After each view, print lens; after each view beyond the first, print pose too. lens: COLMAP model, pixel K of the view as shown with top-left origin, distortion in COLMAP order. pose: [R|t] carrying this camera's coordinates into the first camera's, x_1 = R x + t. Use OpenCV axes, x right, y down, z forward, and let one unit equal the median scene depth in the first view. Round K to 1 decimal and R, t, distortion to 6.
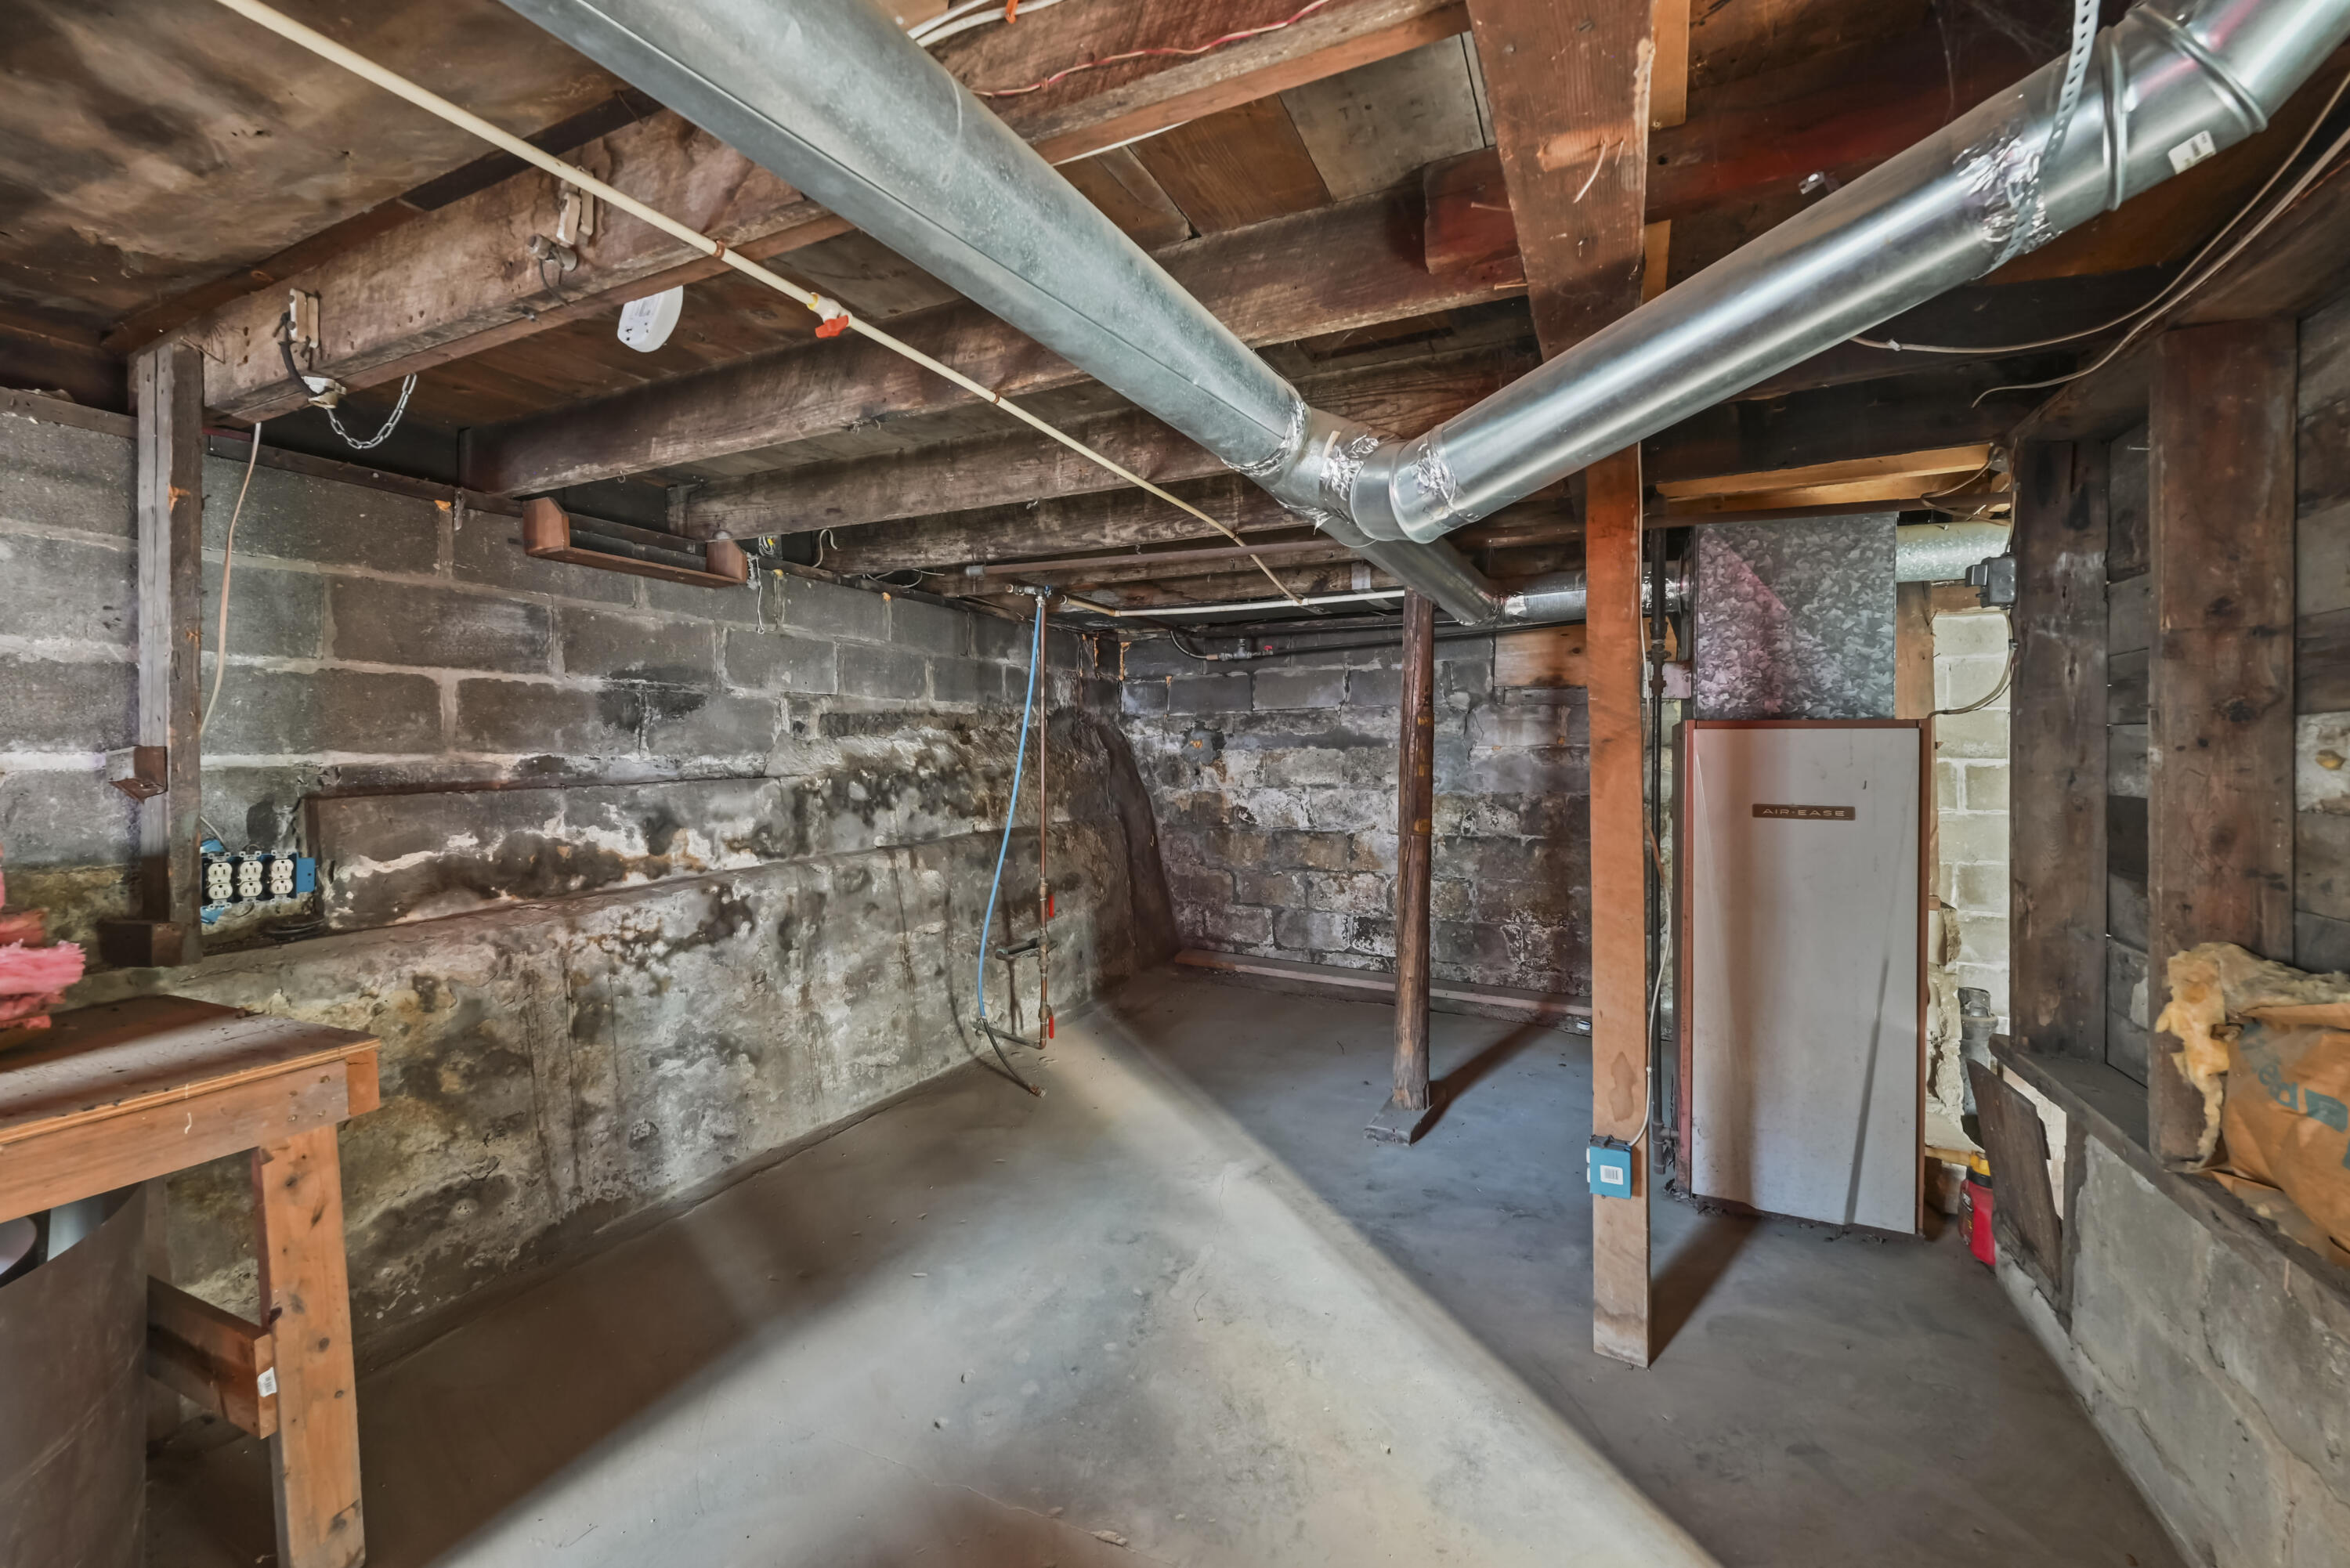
lens RADIAL K [[962.6, 0, 1184.1], [0, 962.6, 748.4], [0, 0, 1]] dist [0.000188, 0.000046]
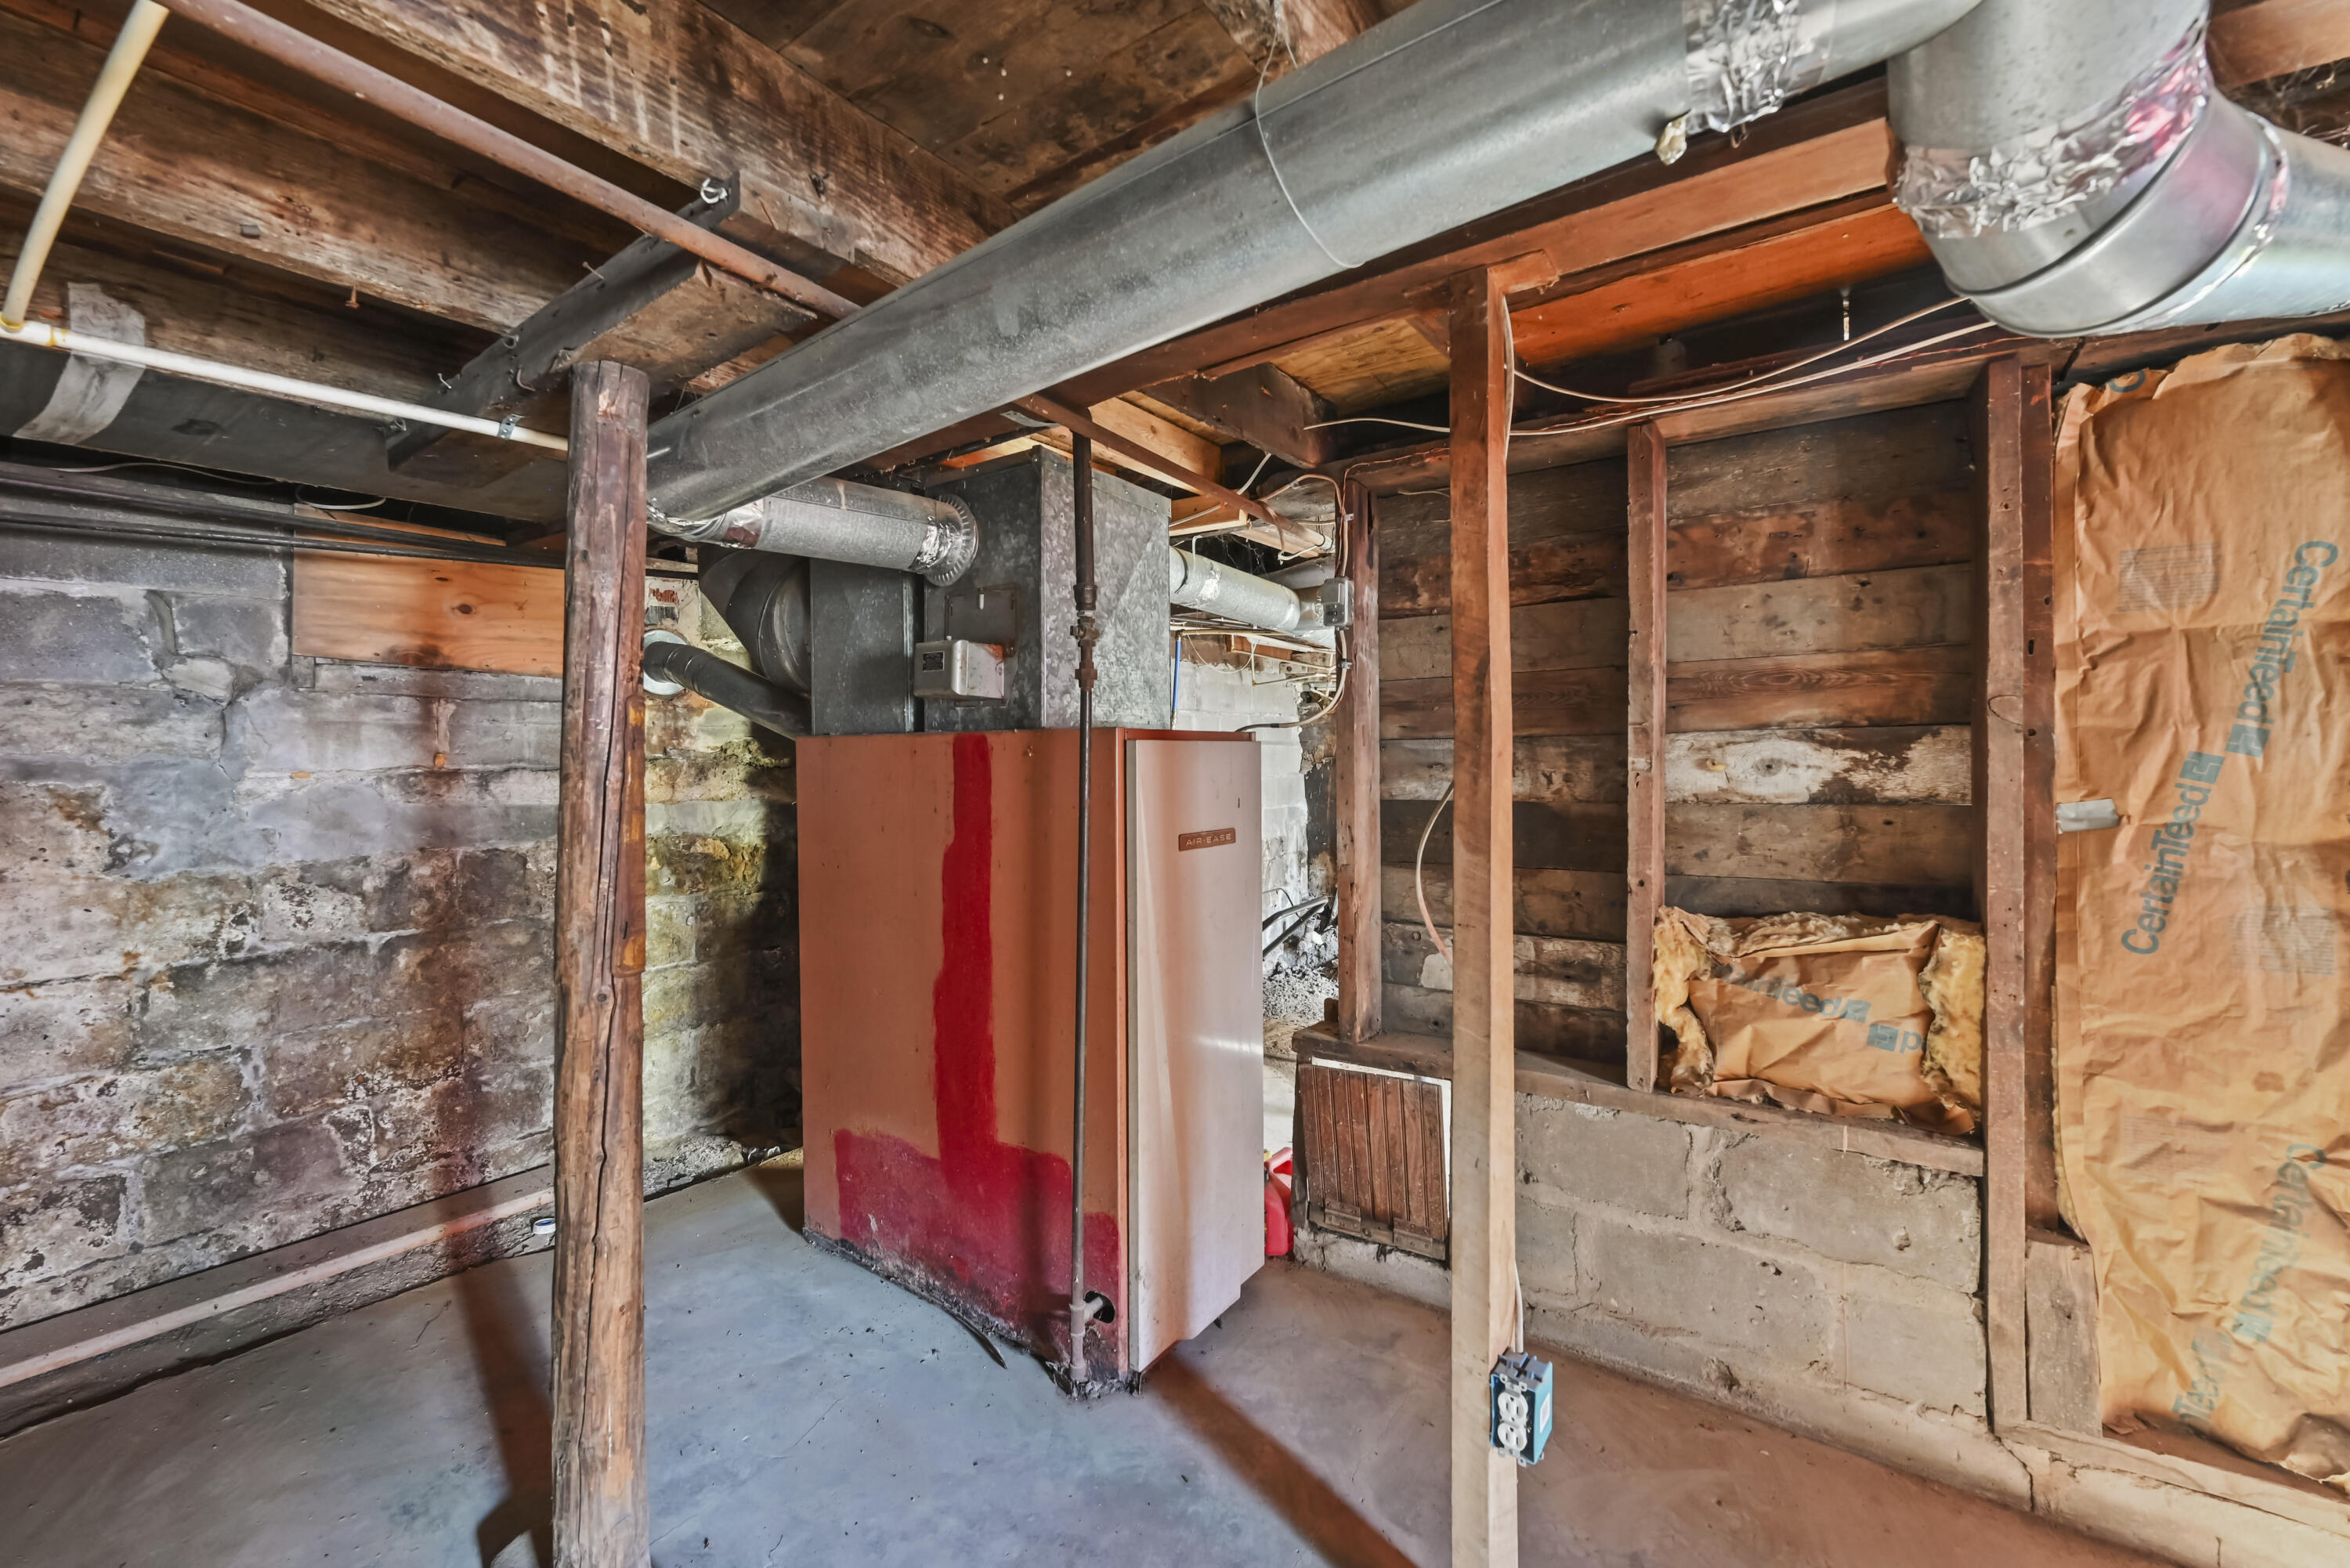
lens RADIAL K [[945.1, 0, 1153.1], [0, 945.1, 760.6], [0, 0, 1]] dist [0.000275, 0.000184]
pose [[0.173604, -0.008116, 0.984782, -0.095907], [0.014961, 0.999872, 0.005603, -0.004175], [-0.984702, 0.013761, 0.173703, 0.468460]]
